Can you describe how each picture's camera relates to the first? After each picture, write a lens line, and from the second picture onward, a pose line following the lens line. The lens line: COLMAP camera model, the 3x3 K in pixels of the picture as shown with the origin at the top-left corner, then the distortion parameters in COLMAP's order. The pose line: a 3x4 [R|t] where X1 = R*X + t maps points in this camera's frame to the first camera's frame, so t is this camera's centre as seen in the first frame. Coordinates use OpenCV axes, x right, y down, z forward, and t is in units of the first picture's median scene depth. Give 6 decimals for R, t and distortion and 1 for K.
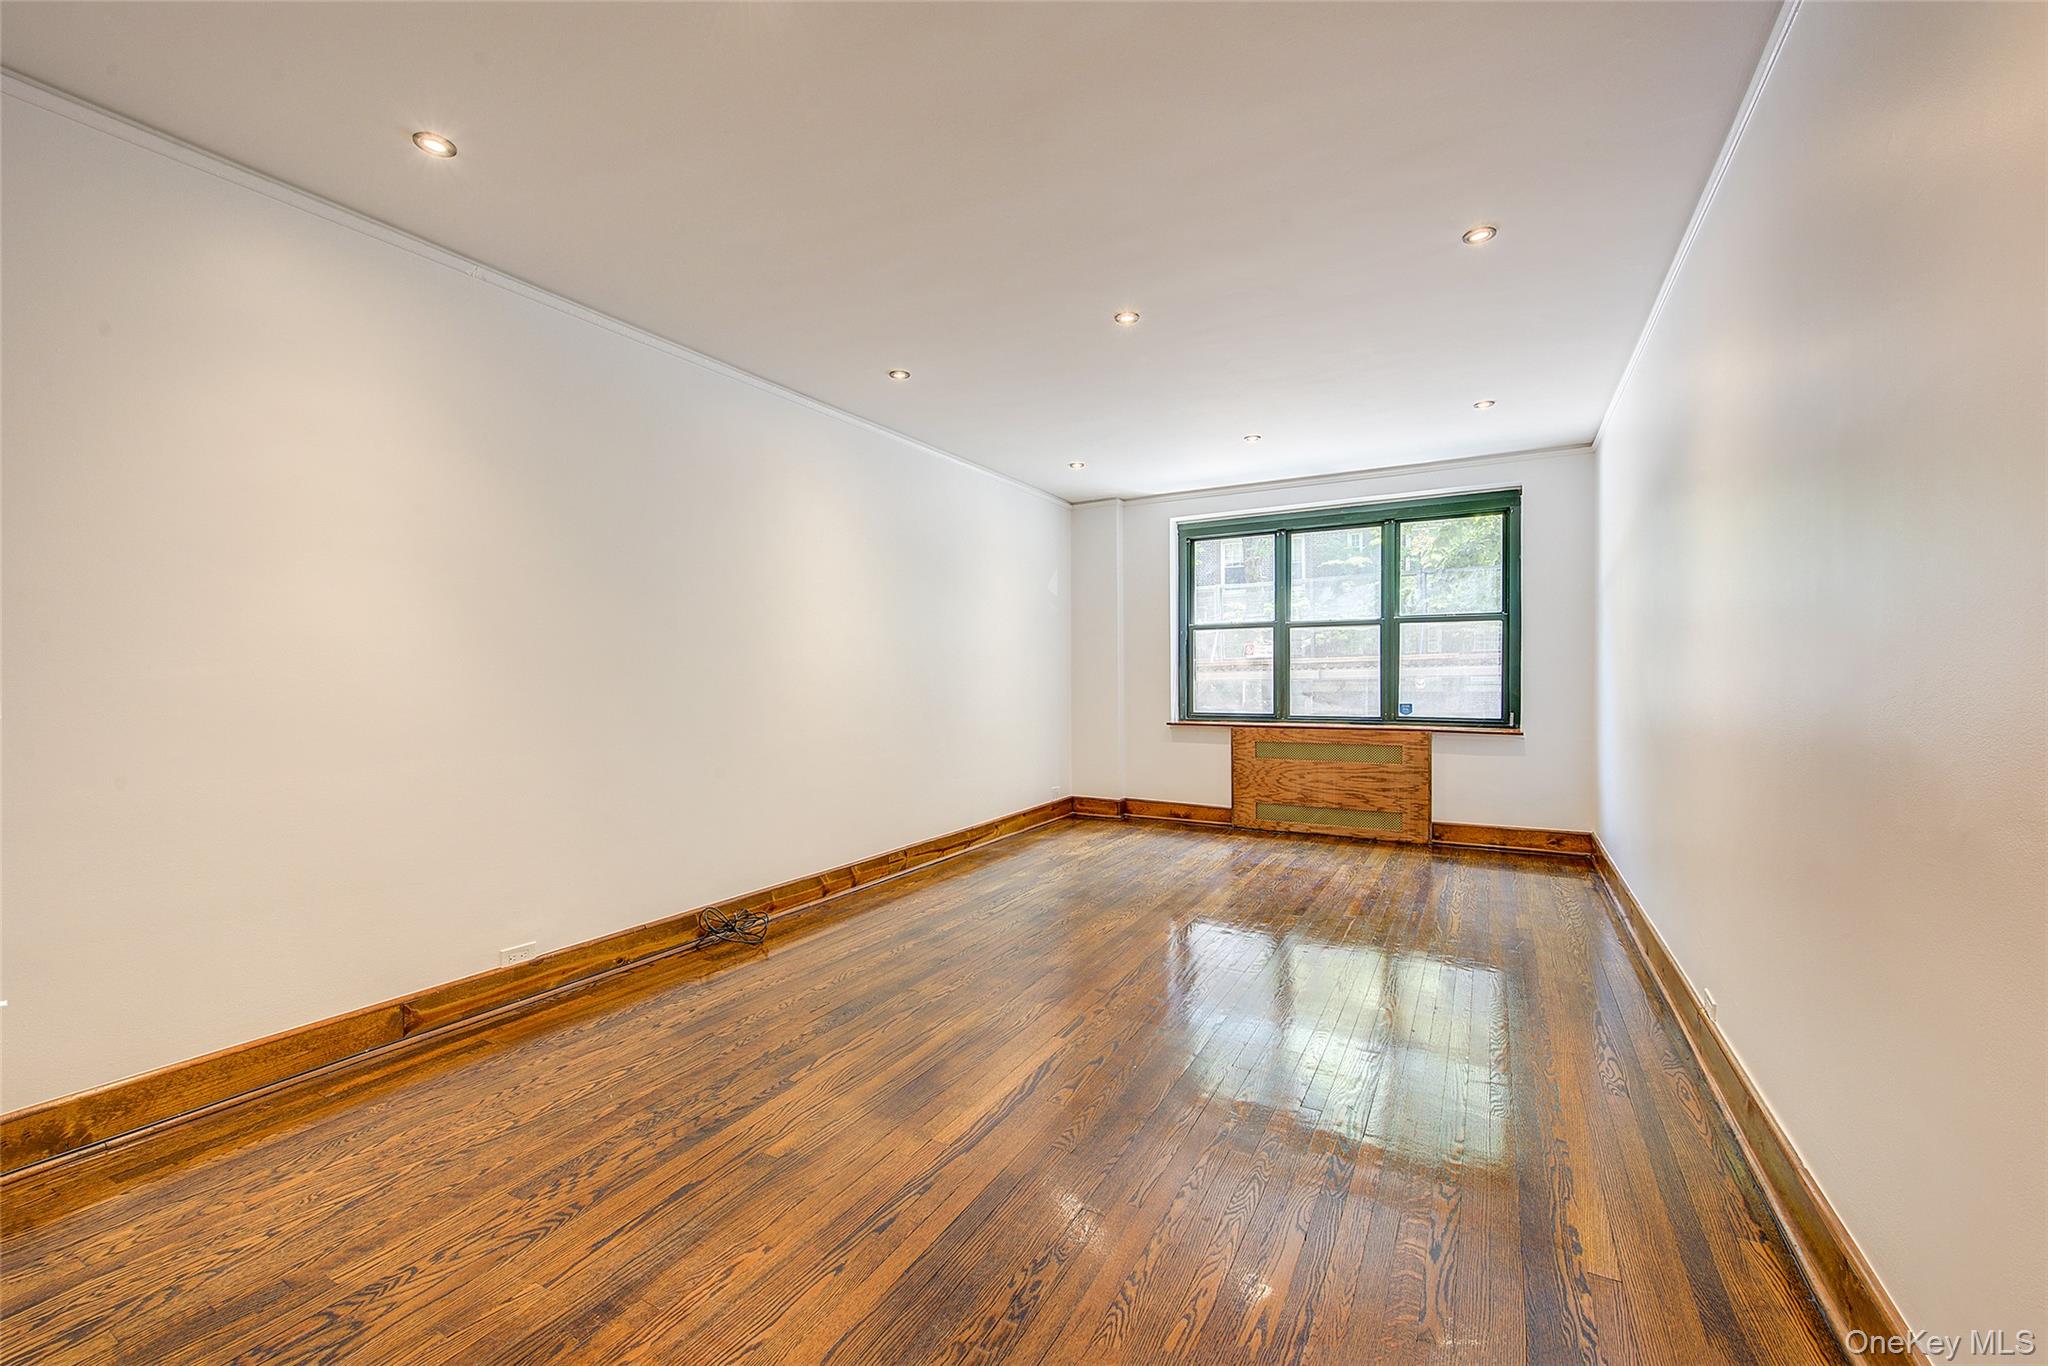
lens RADIAL K [[811.5, 0, 1033.0], [0, 811.5, 683.1], [0, 0, 1]] dist [0.001673, -0.001945]
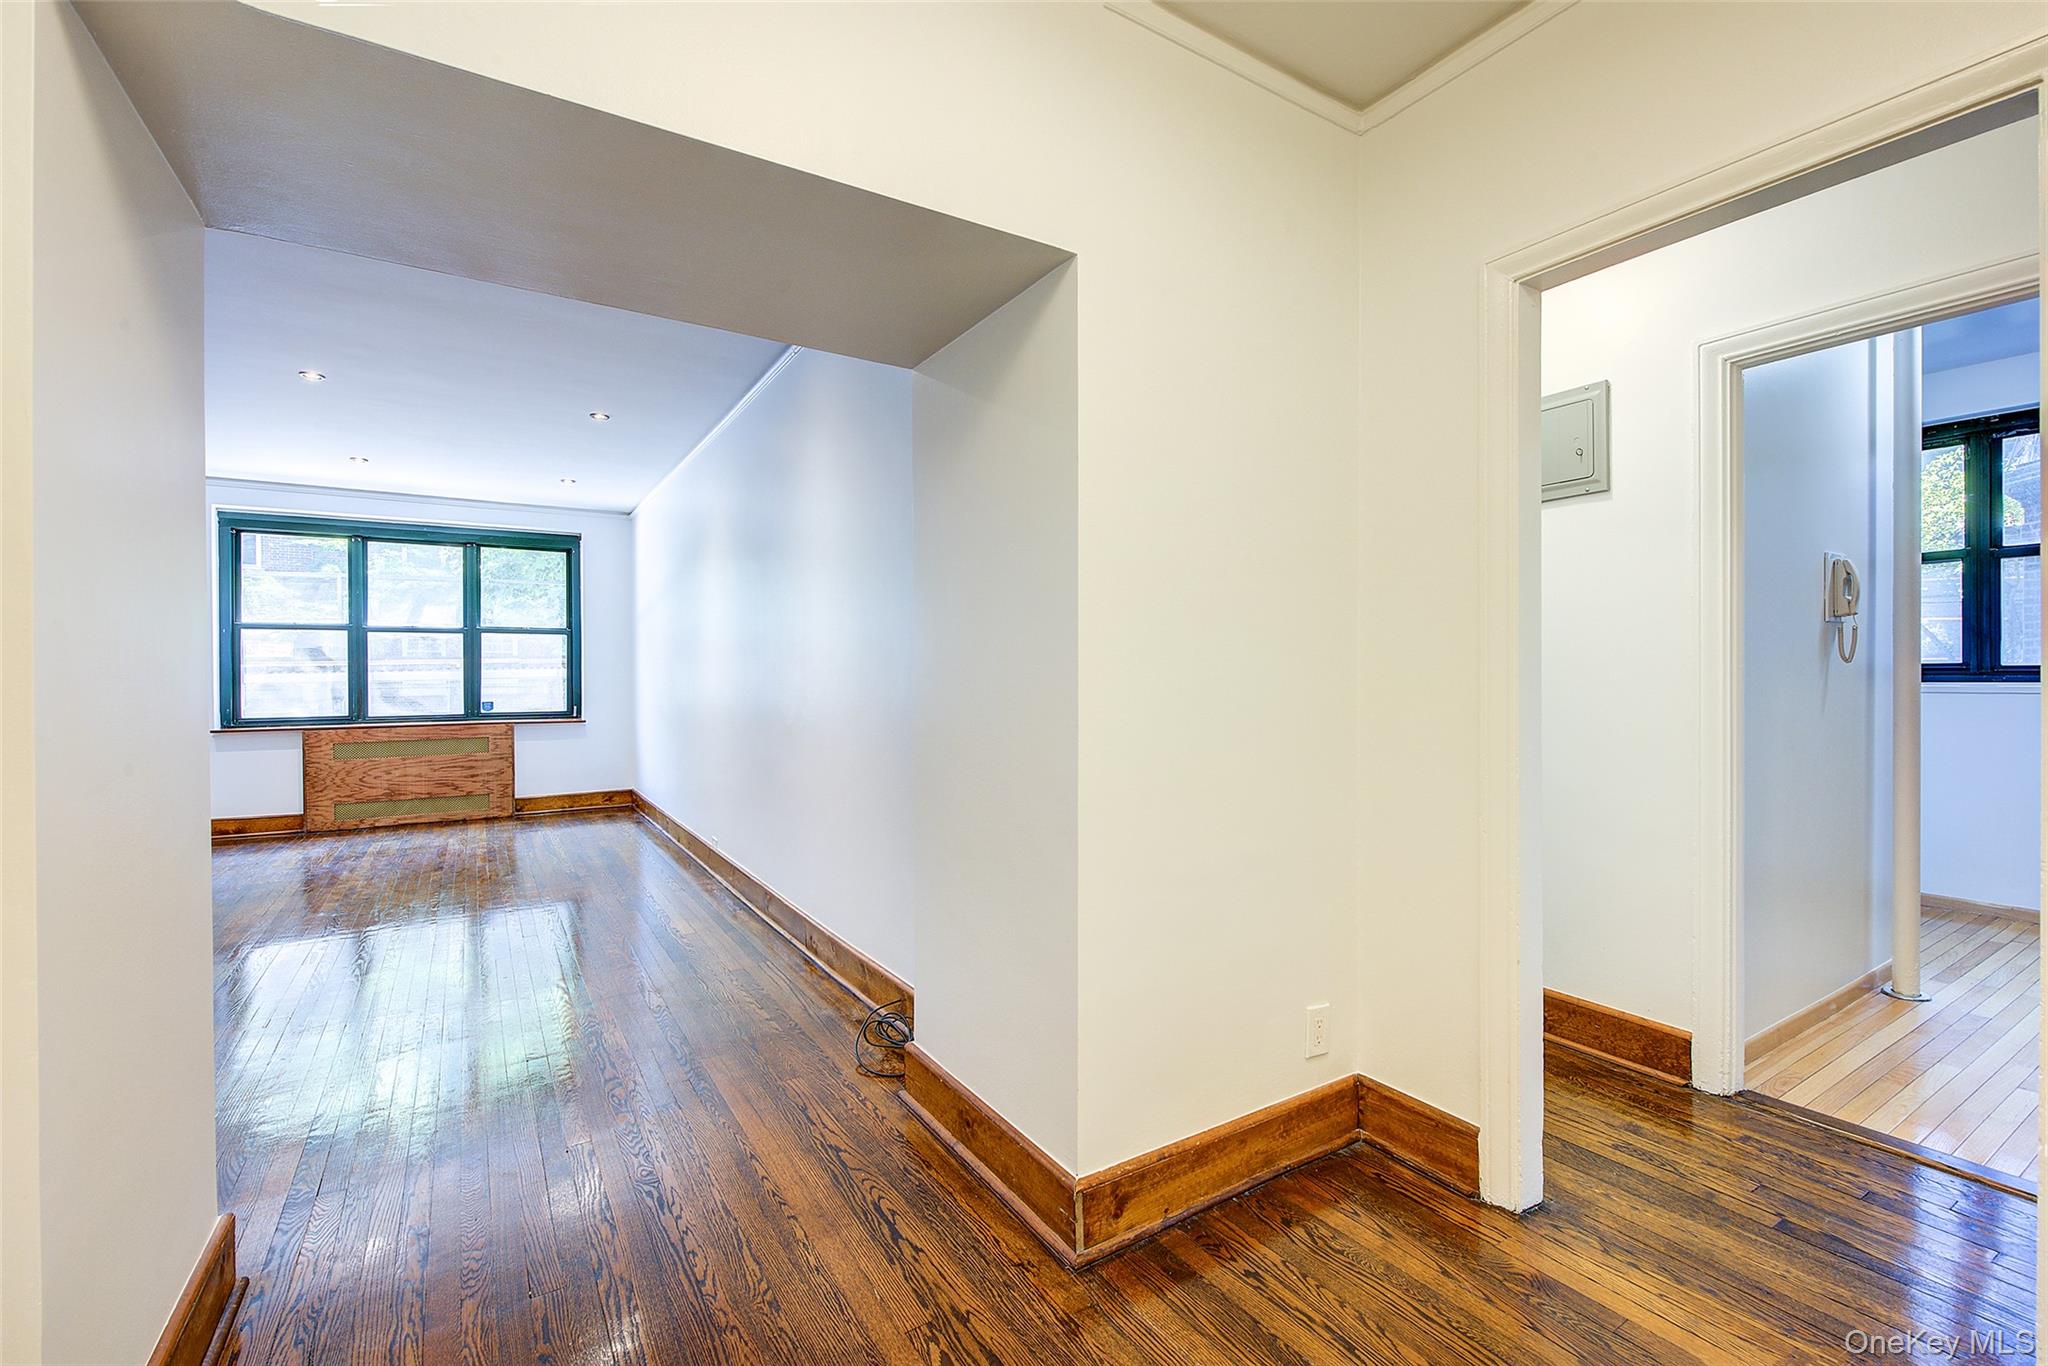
lens RADIAL K [[874.2, 0, 1029.6], [0, 874.2, 678.0], [0, 0, 1]] dist [0.000753, -0.002580]
pose [[0.466933, -0.003594, 0.884286, -0.302674], [0.008944, 0.999960, -0.000659, -0.001057], [-0.884248, 0.008217, 0.466946, -0.293470]]
